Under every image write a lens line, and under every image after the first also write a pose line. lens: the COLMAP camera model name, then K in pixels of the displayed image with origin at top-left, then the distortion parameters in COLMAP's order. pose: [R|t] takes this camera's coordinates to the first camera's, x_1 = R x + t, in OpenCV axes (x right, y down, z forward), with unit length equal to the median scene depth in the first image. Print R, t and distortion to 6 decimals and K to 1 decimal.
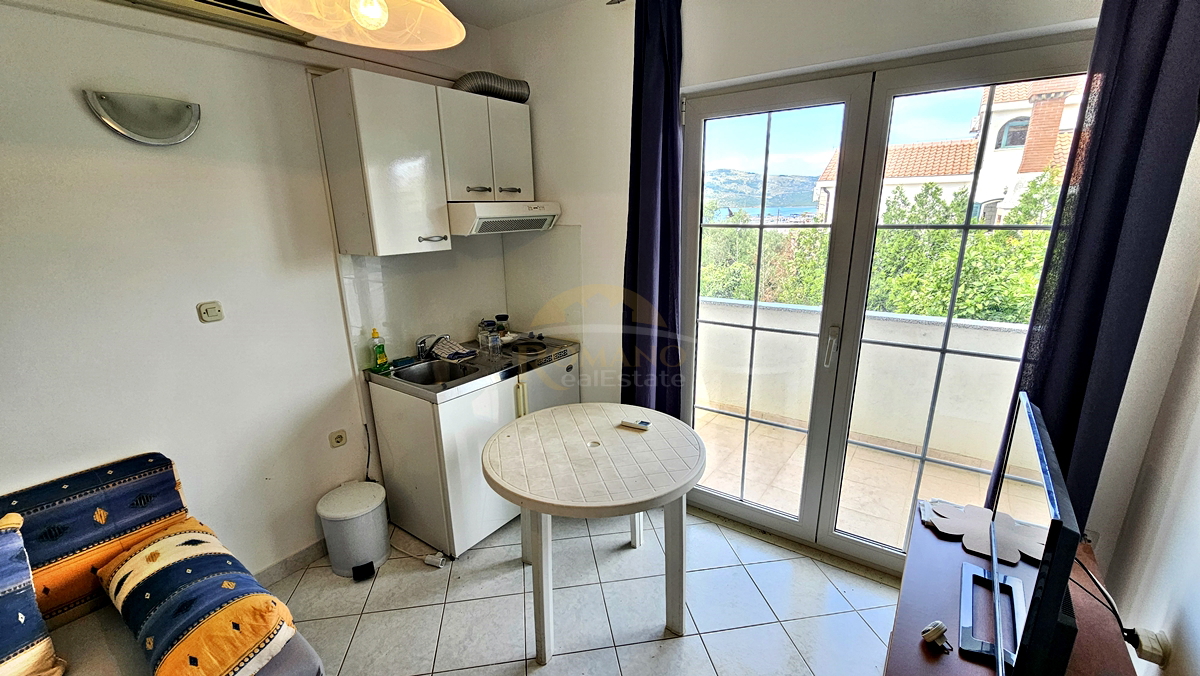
lens RADIAL K [[501.9, 0, 597.5], [0, 501.9, 343.9], [0, 0, 1]] dist [0.004537, -0.000964]
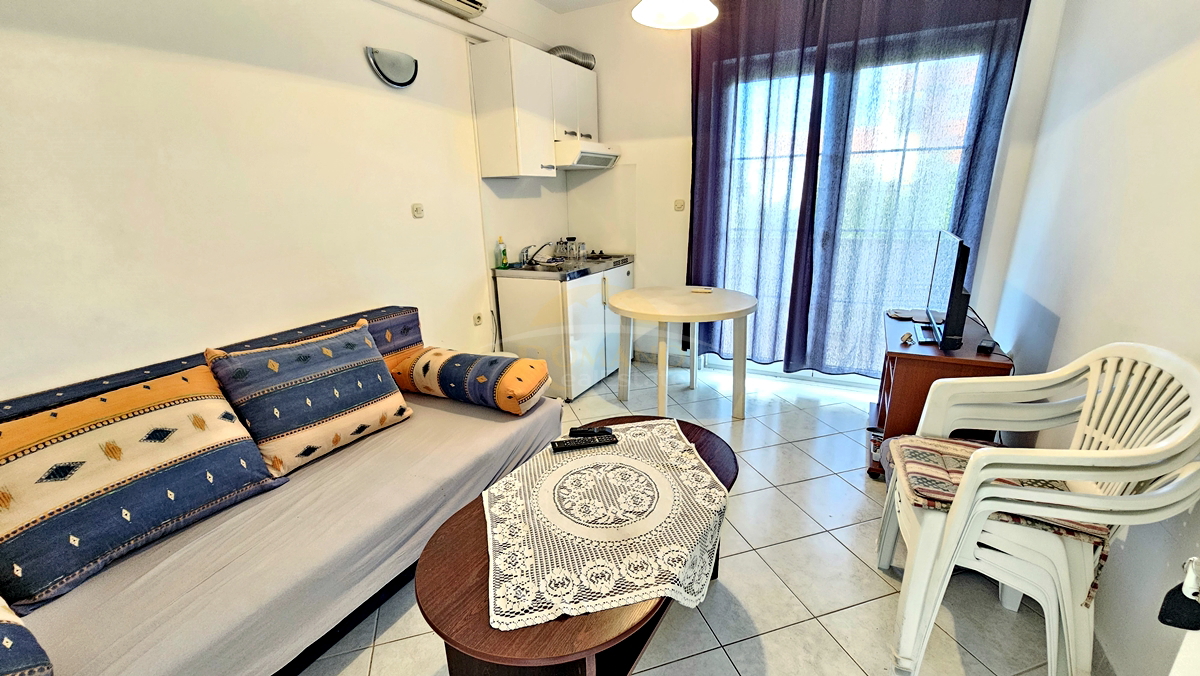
lens RADIAL K [[501.9, 0, 605.0], [0, 501.9, 341.0], [0, 0, 1]] dist [0.004537, -0.000964]
pose [[0.990083, -0.048301, 0.131918, -0.362593], [0.045618, 0.998687, 0.023287, 0.233287], [-0.132869, -0.017038, 0.990987, -0.379372]]
